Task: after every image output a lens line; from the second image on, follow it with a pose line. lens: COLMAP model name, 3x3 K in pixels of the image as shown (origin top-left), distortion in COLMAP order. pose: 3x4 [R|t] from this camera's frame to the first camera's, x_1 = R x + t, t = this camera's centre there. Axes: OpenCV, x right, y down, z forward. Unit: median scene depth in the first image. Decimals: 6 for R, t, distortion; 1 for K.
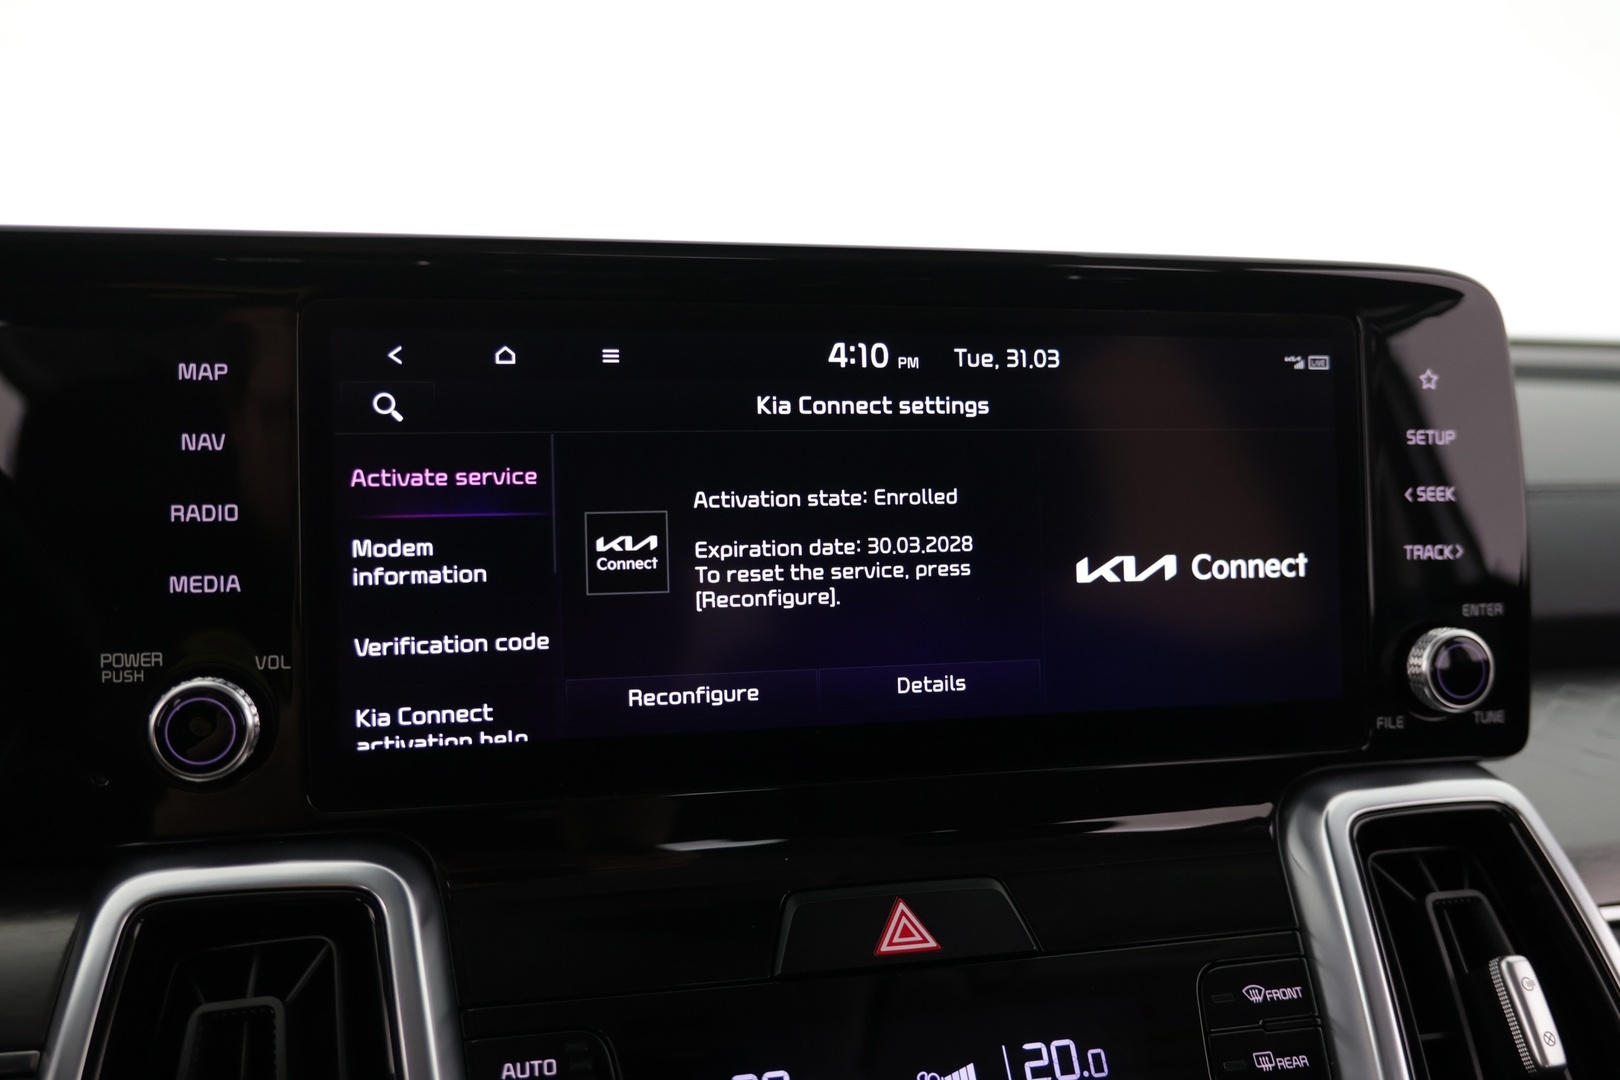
lens RADIAL K [[1406.0, 0, 810.2], [0, 1406.0, 536.0], [0, 0, 1]] dist [-0.030397, 0.039116]
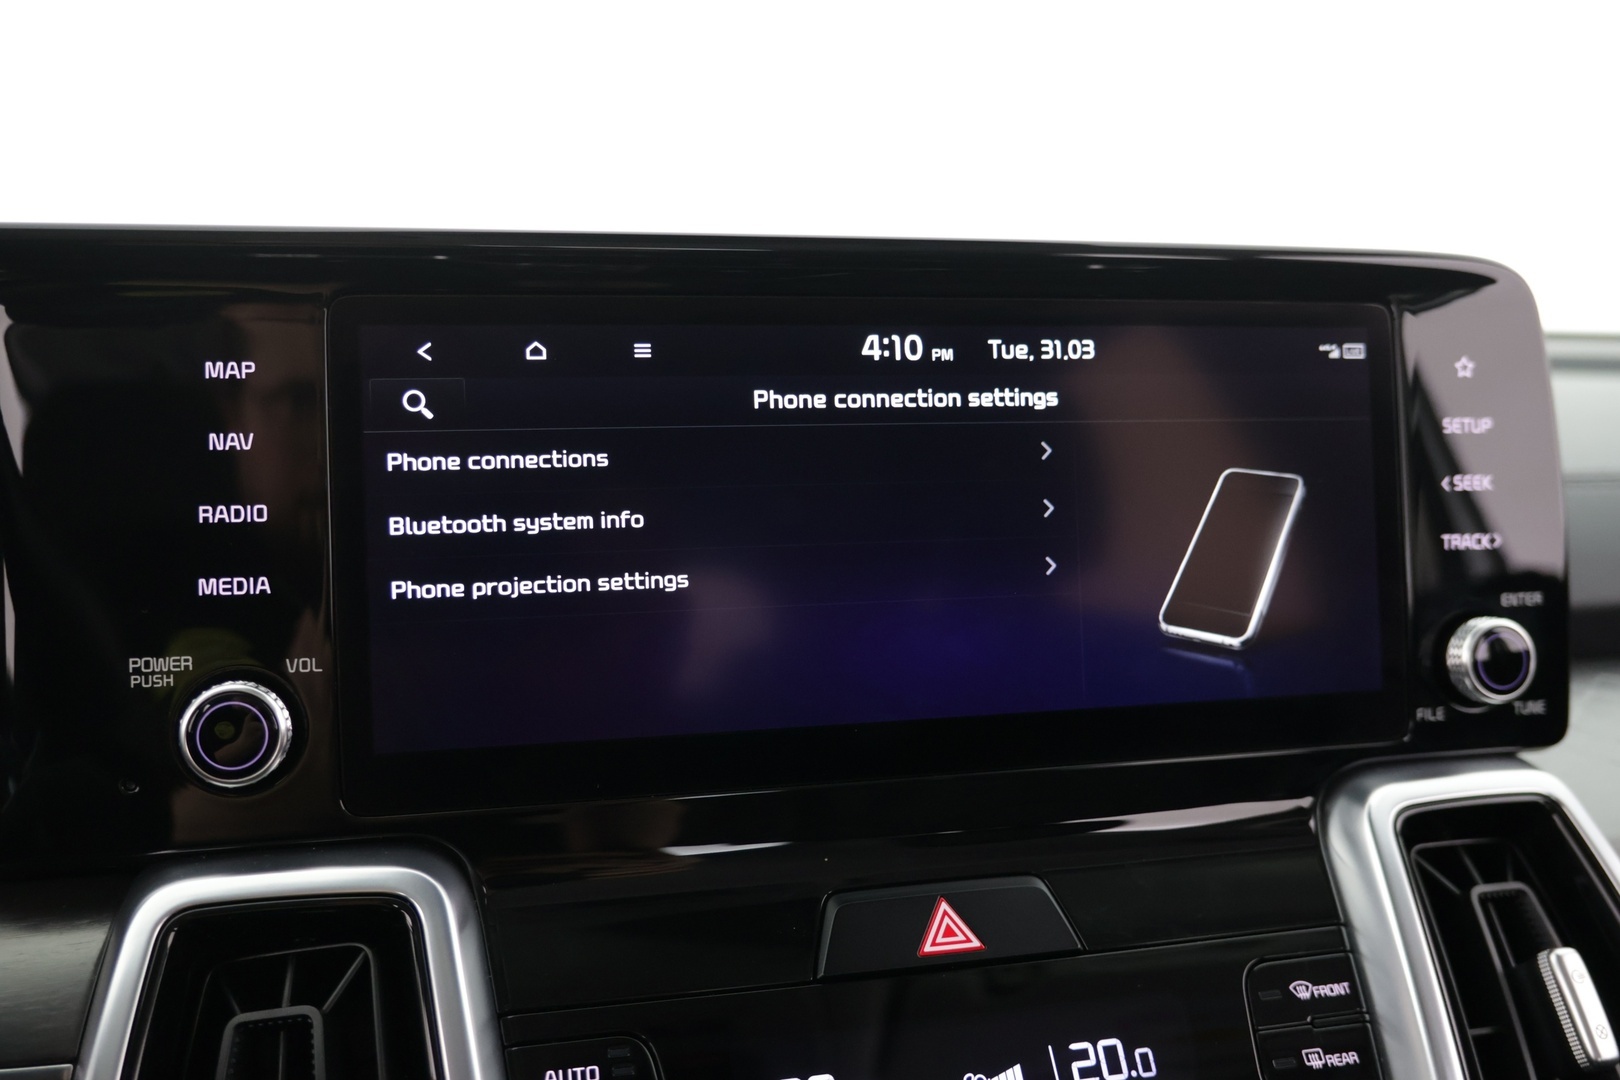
lens RADIAL K [[1406.0, 0, 809.1], [0, 1406.0, 536.4], [0, 0, 1]] dist [-0.030397, 0.039116]
pose [[0.999928, -0.011031, 0.004660, -0.031570], [0.011040, 0.999937, -0.001922, 0.005403], [-0.004639, 0.001973, 0.999987, 0.015075]]
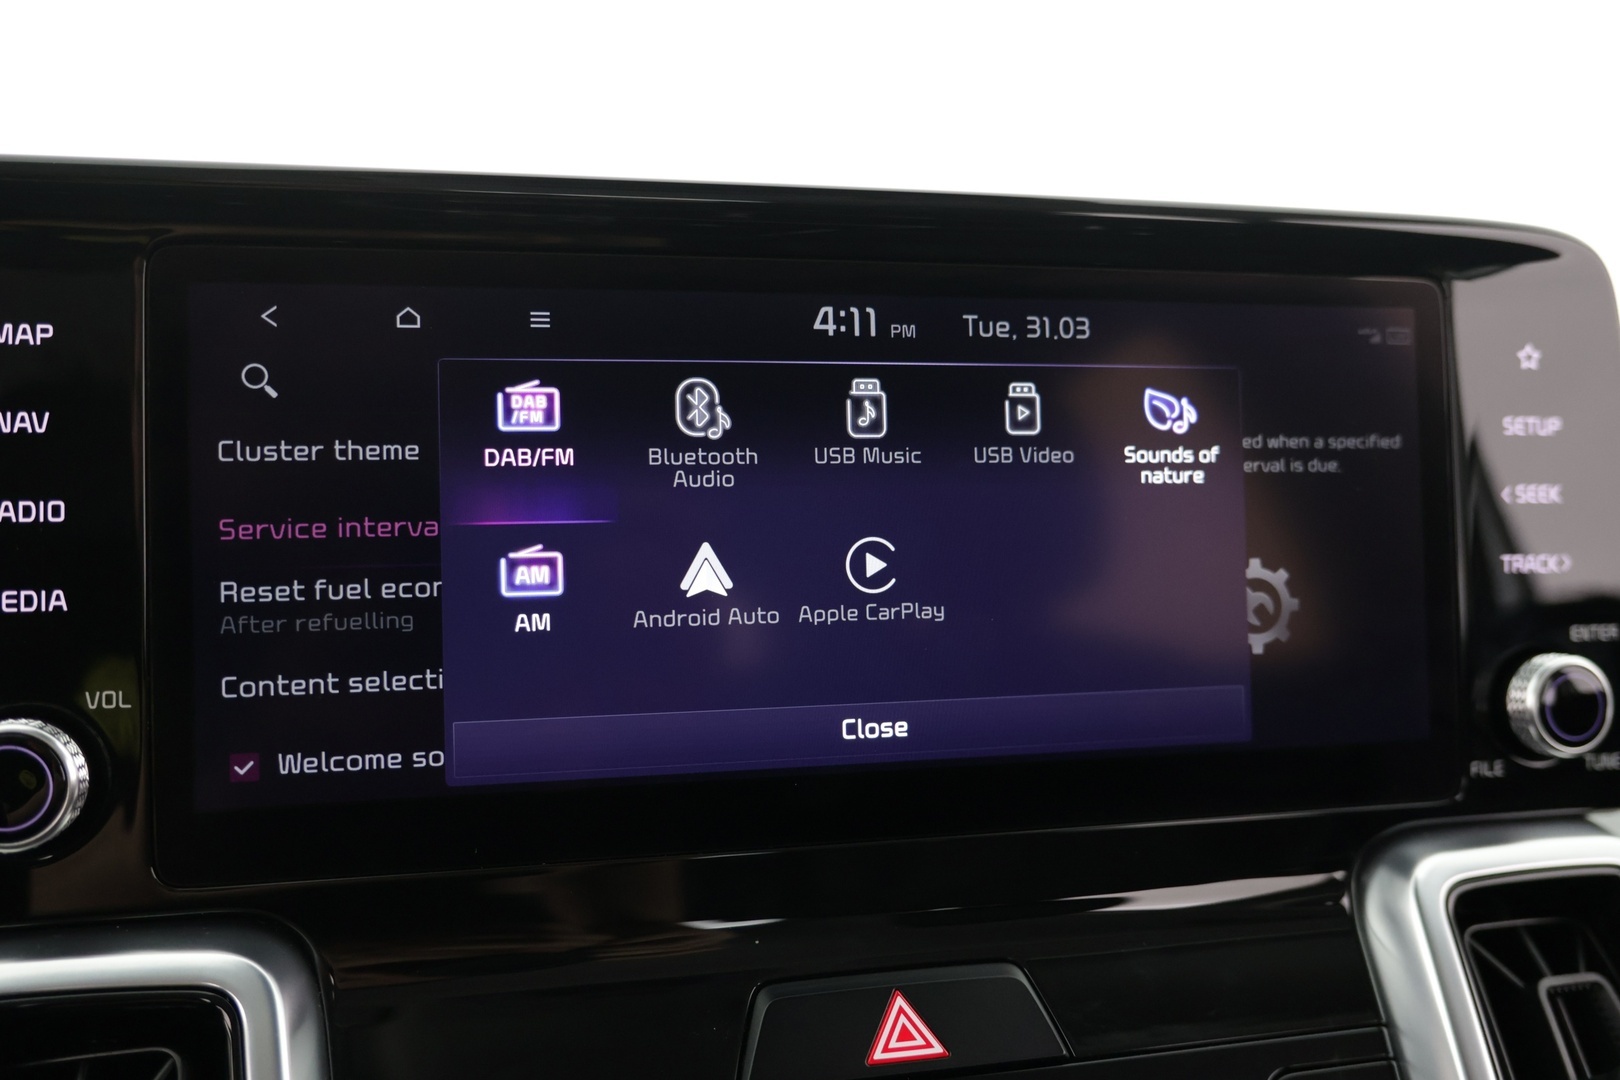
lens RADIAL K [[1406.0, 0, 807.0], [0, 1406.0, 536.5], [0, 0, 1]] dist [-0.030397, 0.039116]
pose [[0.999991, 0.000476, 0.004317, 0.008553], [-0.000422, 0.999922, -0.012495, 0.006959], [-0.004323, 0.012493, 0.999913, 0.194074]]
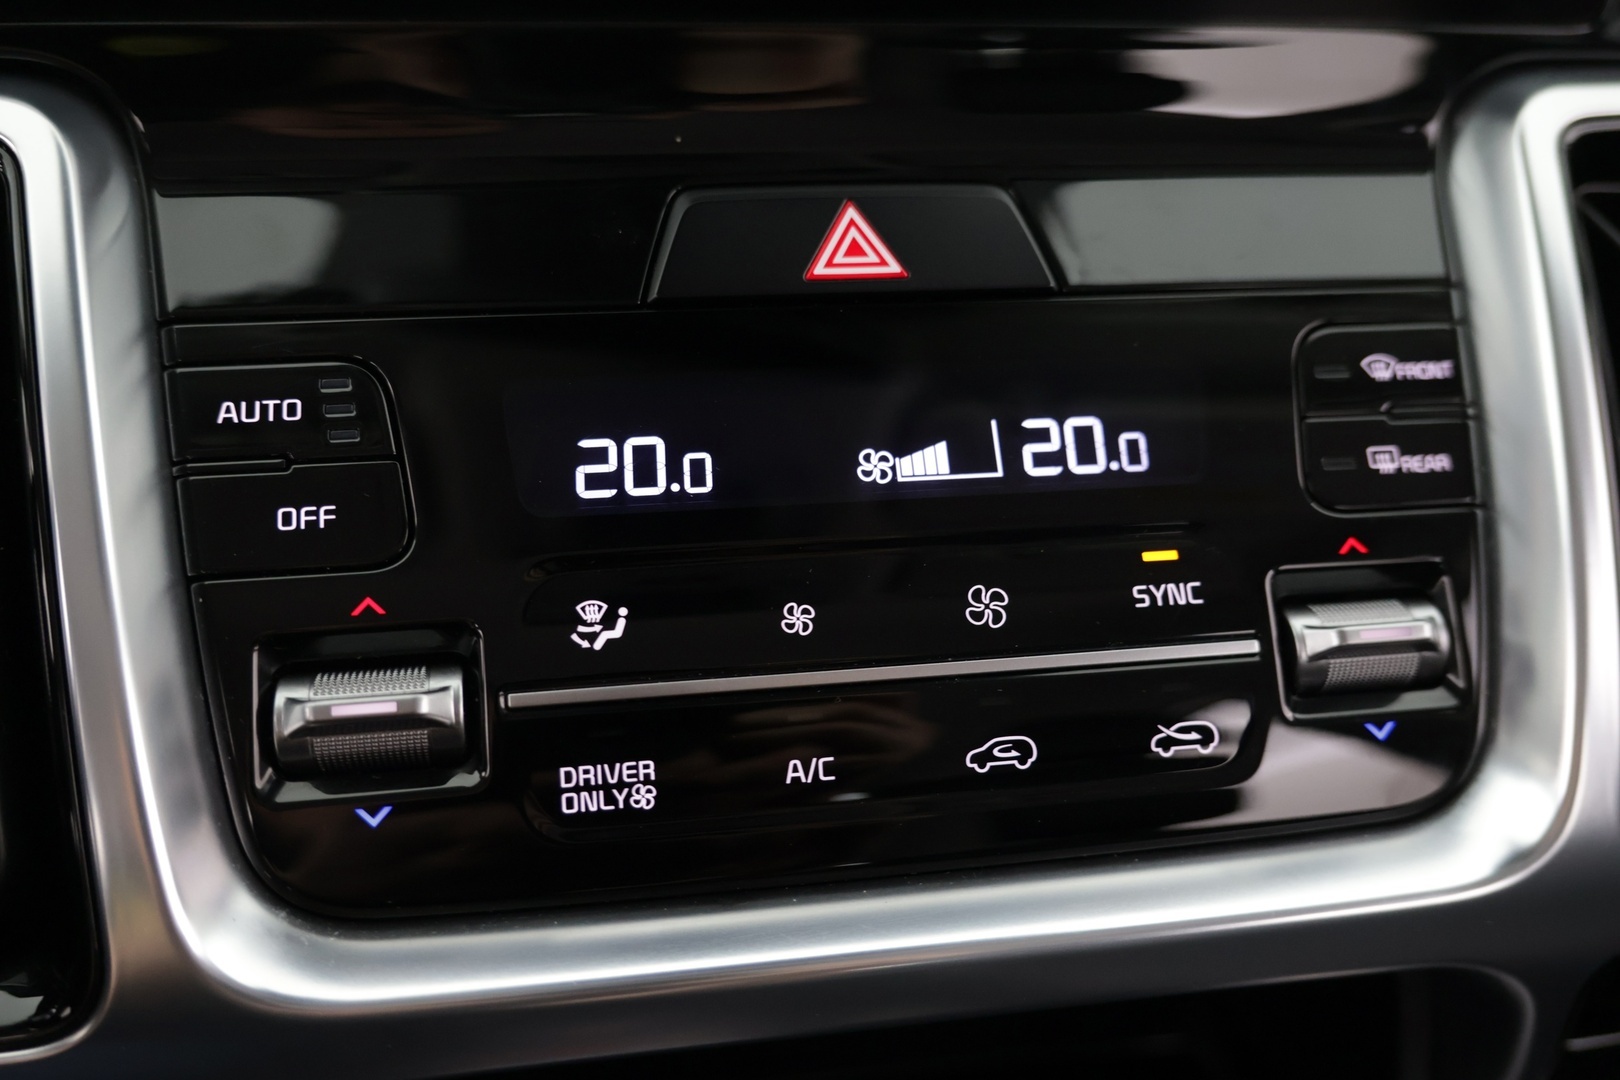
lens RADIAL K [[1372.2, 0, 821.3], [0, 1372.2, 540.5], [0, 0, 1]] dist [-0.031876, 0.029832]
pose [[0.998340, 0.033918, -0.046550, 0.087307], [-0.017883, 0.950810, 0.309259, 0.214606], [0.054749, -0.307913, 0.949838, 0.350764]]
